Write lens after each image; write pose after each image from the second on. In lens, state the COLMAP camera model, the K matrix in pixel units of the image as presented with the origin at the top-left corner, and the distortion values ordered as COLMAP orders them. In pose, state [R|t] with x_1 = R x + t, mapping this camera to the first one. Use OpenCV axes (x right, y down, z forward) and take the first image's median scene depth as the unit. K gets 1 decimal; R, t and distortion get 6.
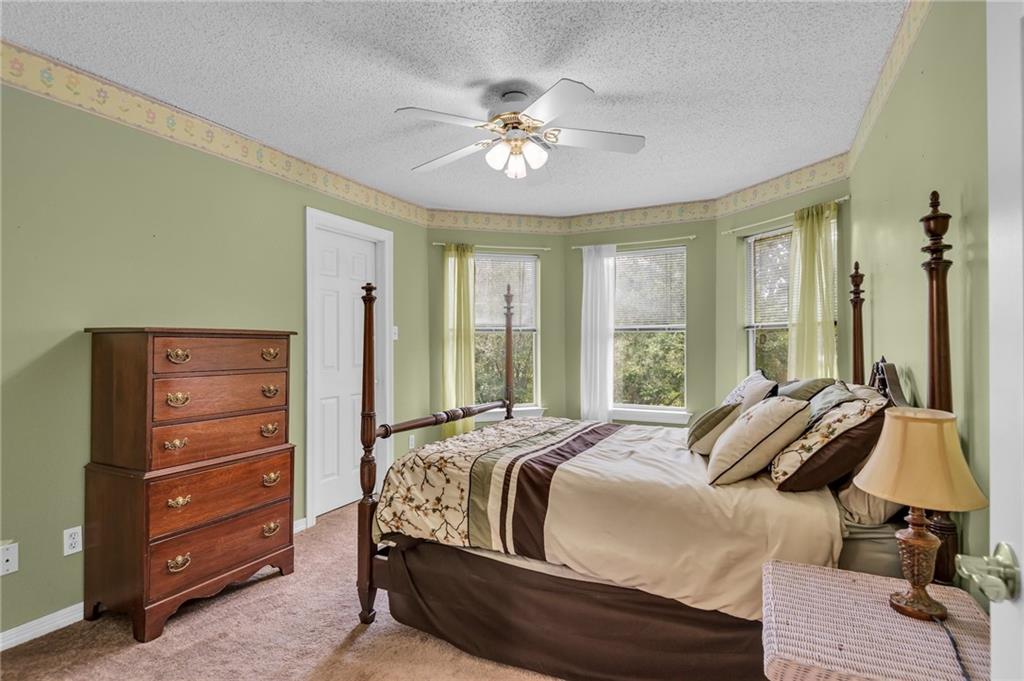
lens RADIAL K [[550.0, 0, 512.0], [0, 550.0, 340.5], [0, 0, 1]] dist [0.033660, -0.000365]
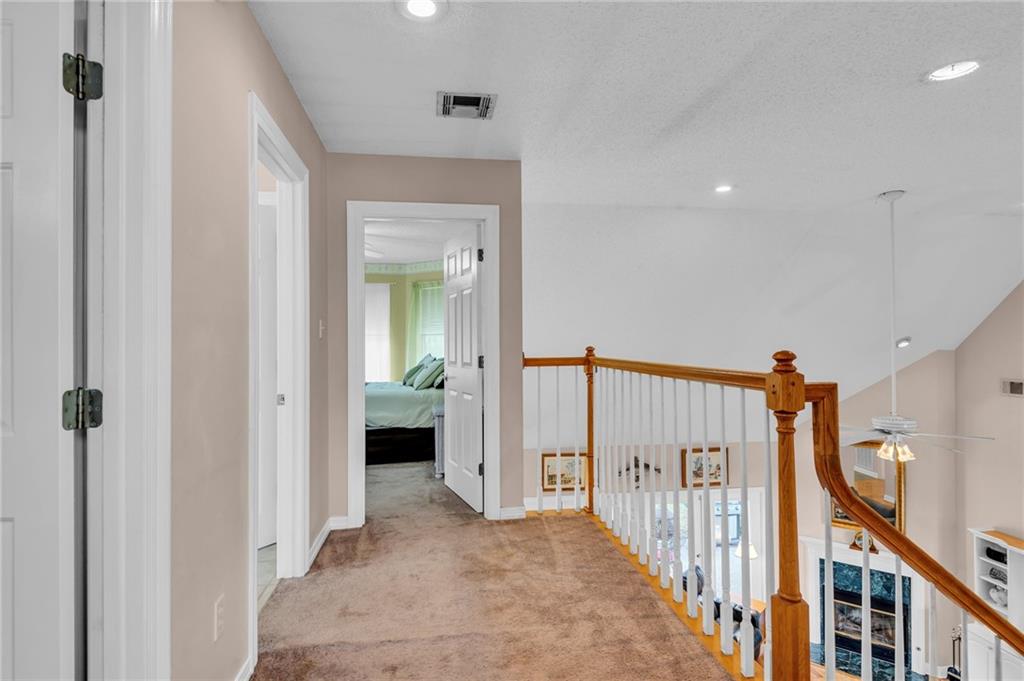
lens RADIAL K [[484.0, 0, 514.9], [0, 484.0, 337.9], [0, 0, 1]] dist [-0.001739, -0.000389]
pose [[0.820942, 0.006658, 0.570973, -0.700827], [-0.002957, 0.999968, -0.007408, -0.005882], [-0.571004, 0.004393, 0.820935, -1.468059]]
